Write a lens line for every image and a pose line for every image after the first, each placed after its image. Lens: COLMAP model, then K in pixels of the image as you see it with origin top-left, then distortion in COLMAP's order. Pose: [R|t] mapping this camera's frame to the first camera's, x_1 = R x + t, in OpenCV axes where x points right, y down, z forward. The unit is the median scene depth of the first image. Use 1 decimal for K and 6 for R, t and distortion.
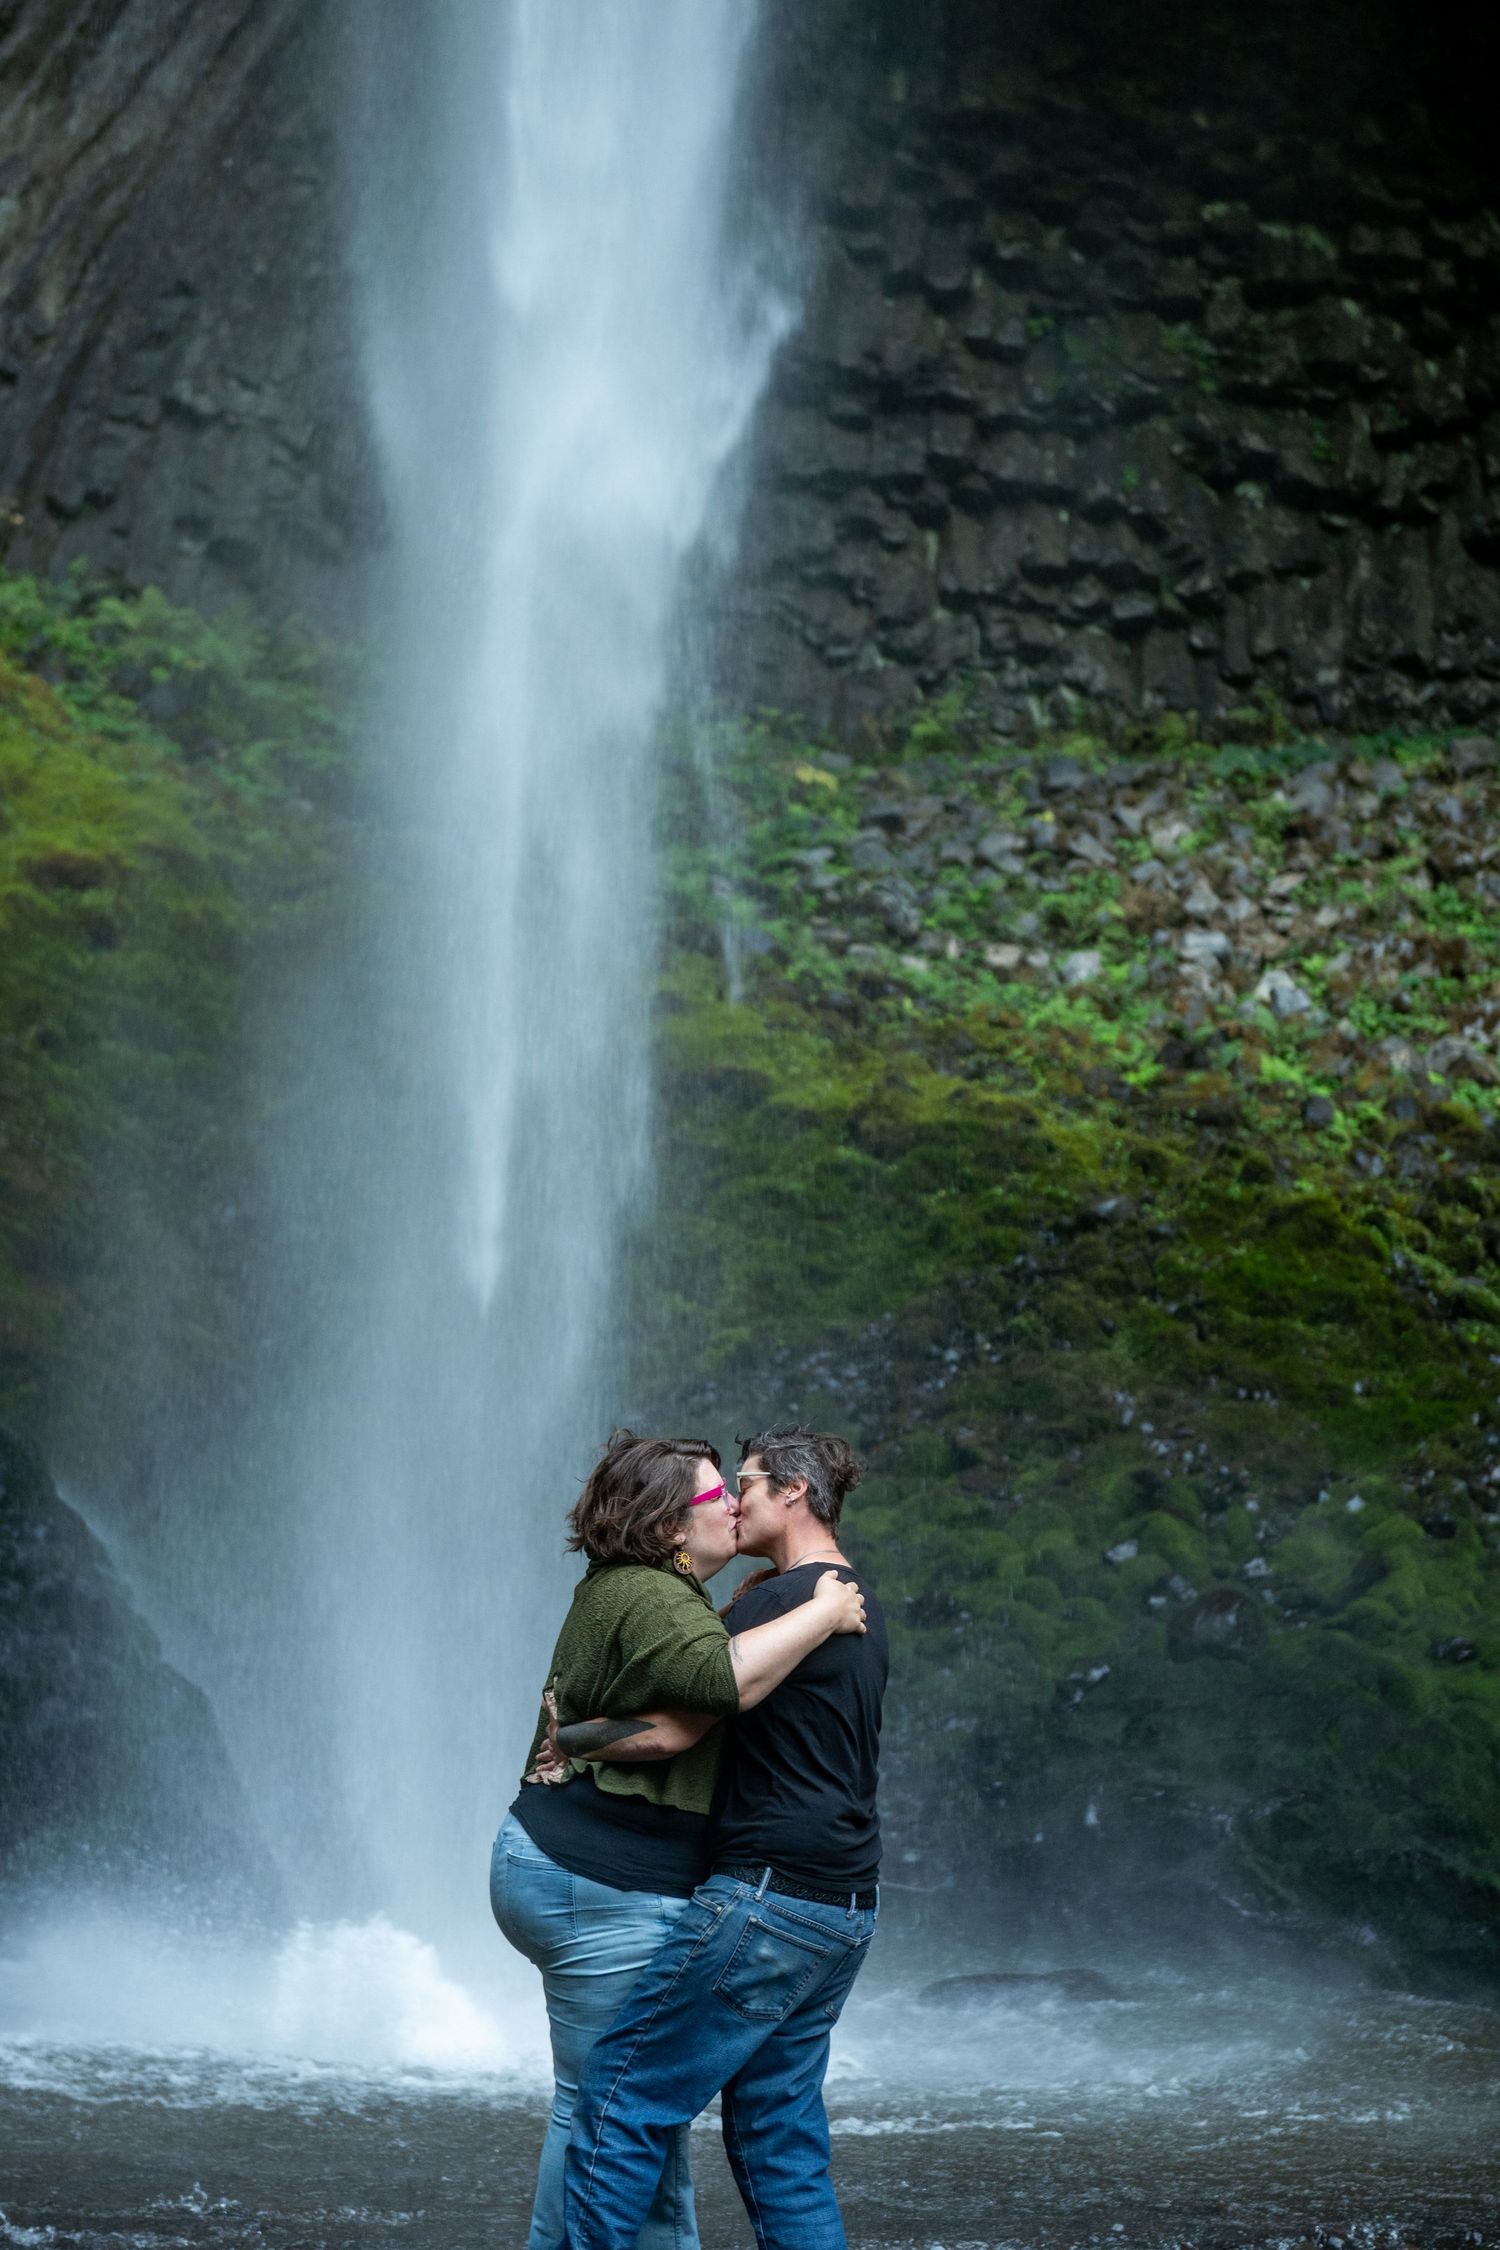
lens RADIAL K [[4256.1, 0, 747.3], [0, 4256.1, 1112.7], [0, 0, 1]] dist [0.014147, 0.091606]
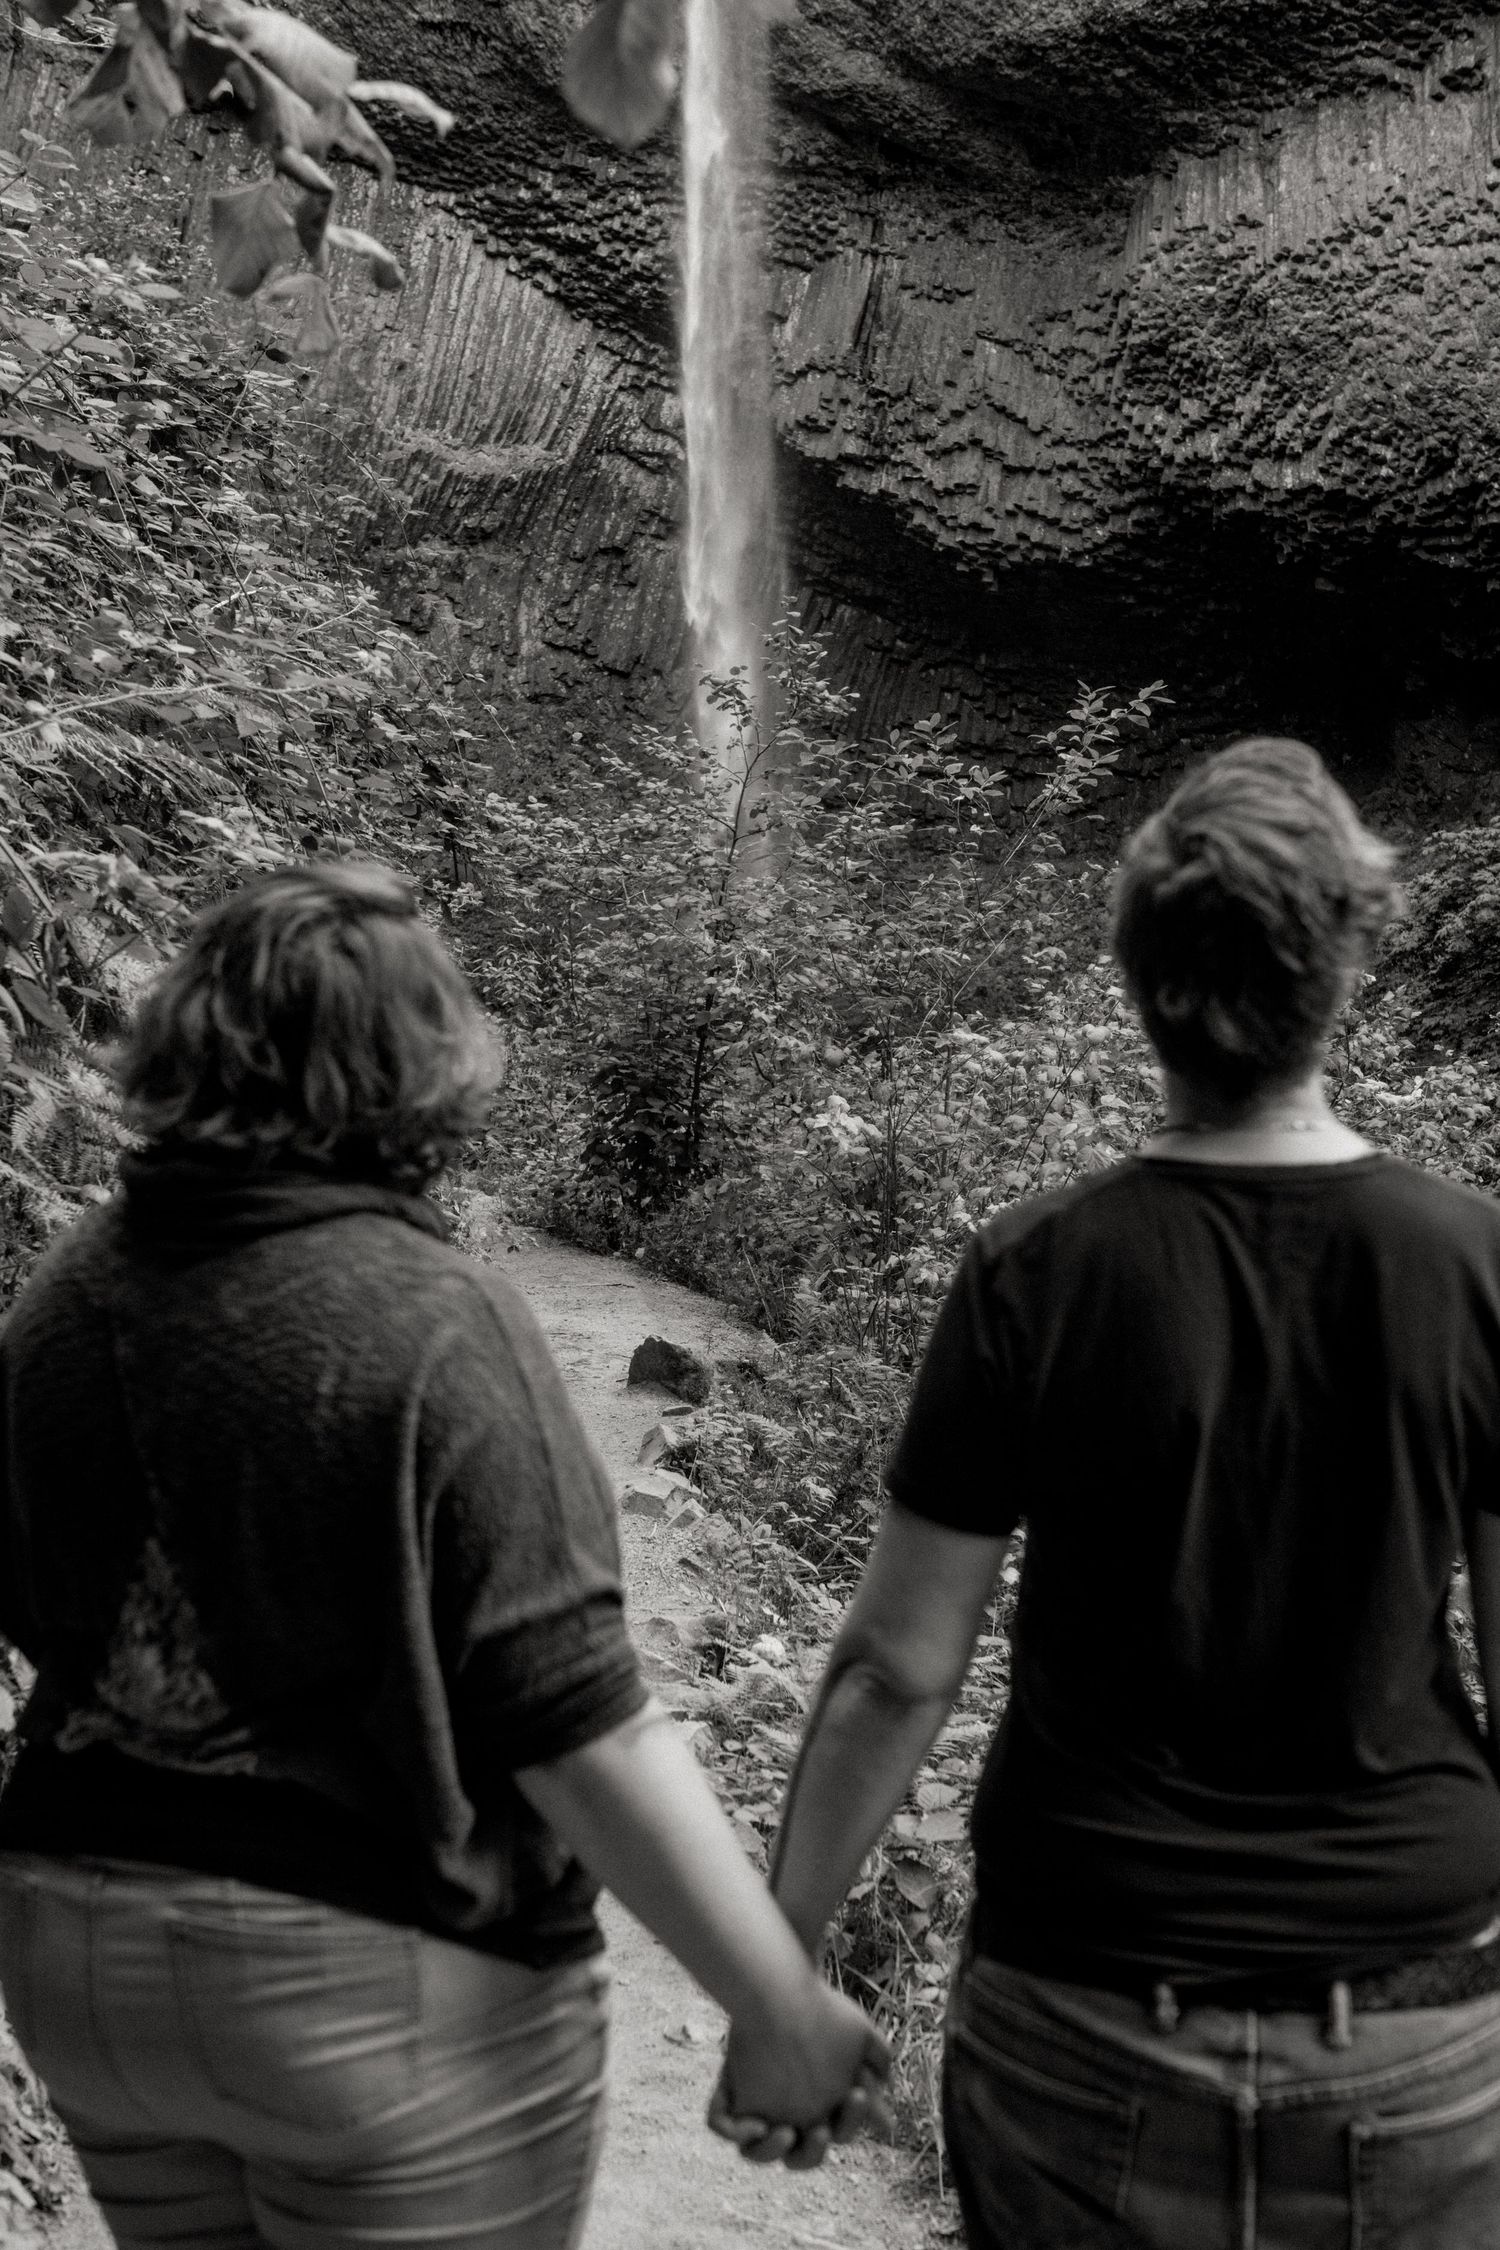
lens RADIAL K [[3106.1, 0, 750.0], [0, 3106.1, 1125.0], [0, 0, 1]] dist [-0.006369, -0.044016]
pose [[0.961676, -0.018413, -0.273570, 0.551957], [0.057571, 0.989061, 0.135809, -0.238239], [0.268077, -0.146354, 0.952216, -1.493467]]
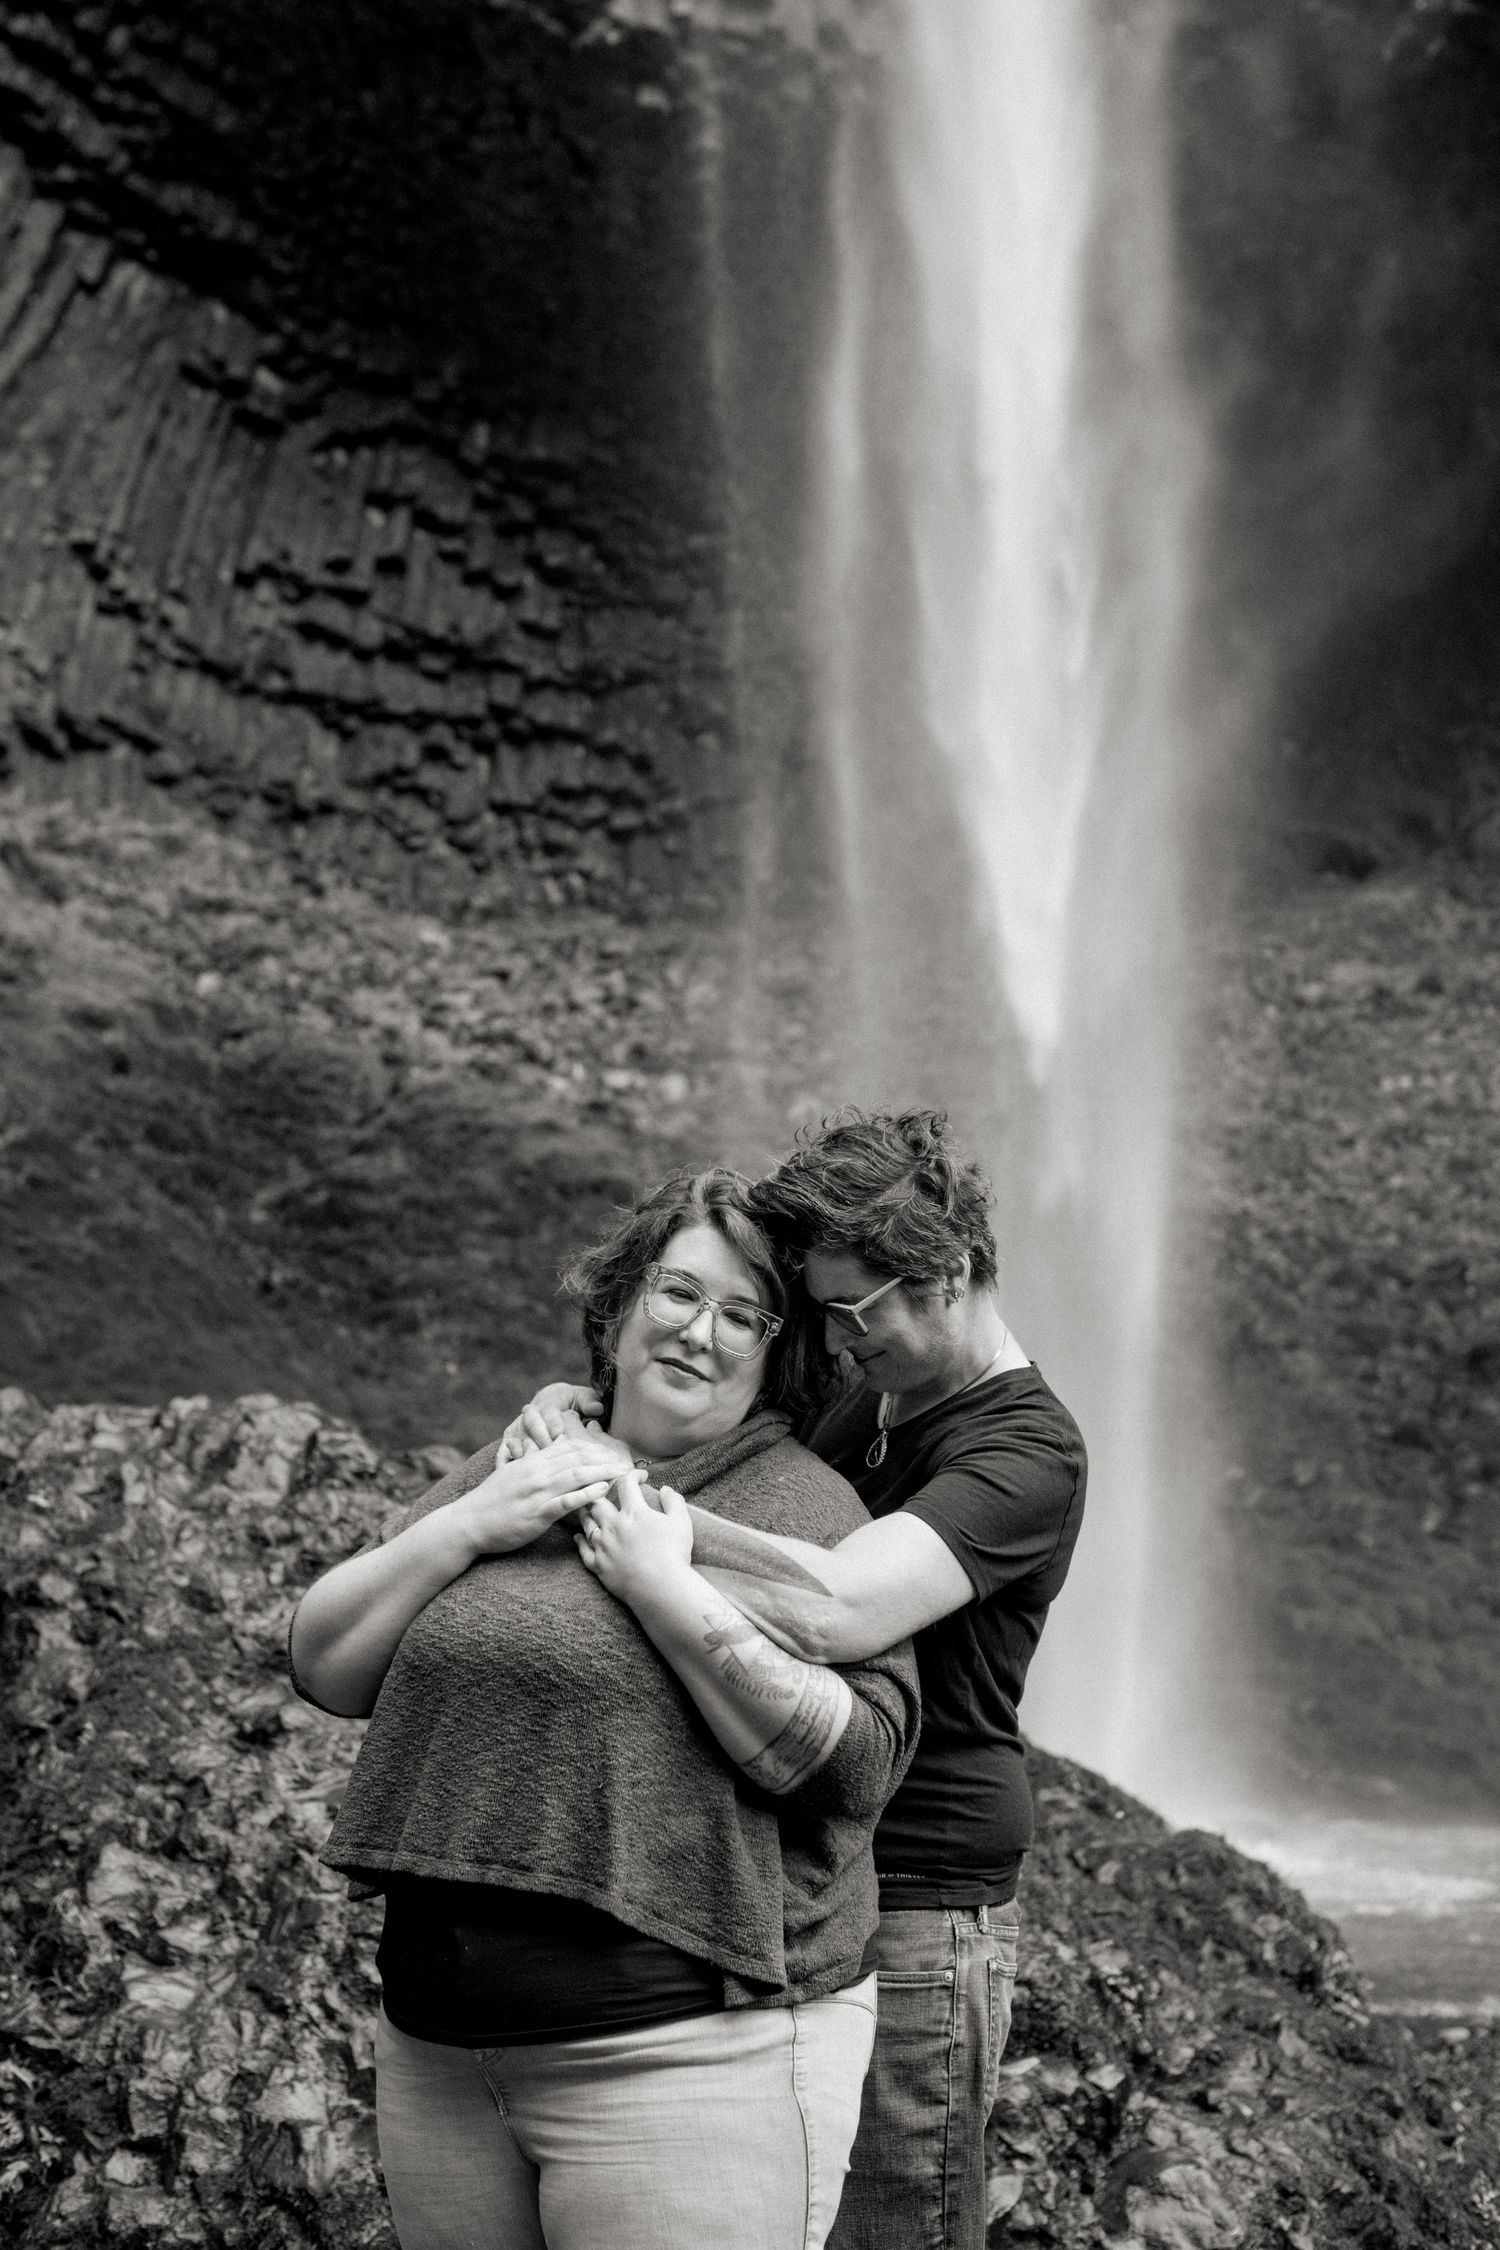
lens RADIAL K [[3251.4, 0, 719.2], [0, 3251.4, 1106.7], [0, 0, 1]] dist [0.008011, -0.060136]
pose [[0.964734, 0.024957, 0.262040, -0.172871], [-0.022891, 0.999678, -0.010933, -0.015549], [-0.262228, 0.004549, 0.964995, -0.035797]]
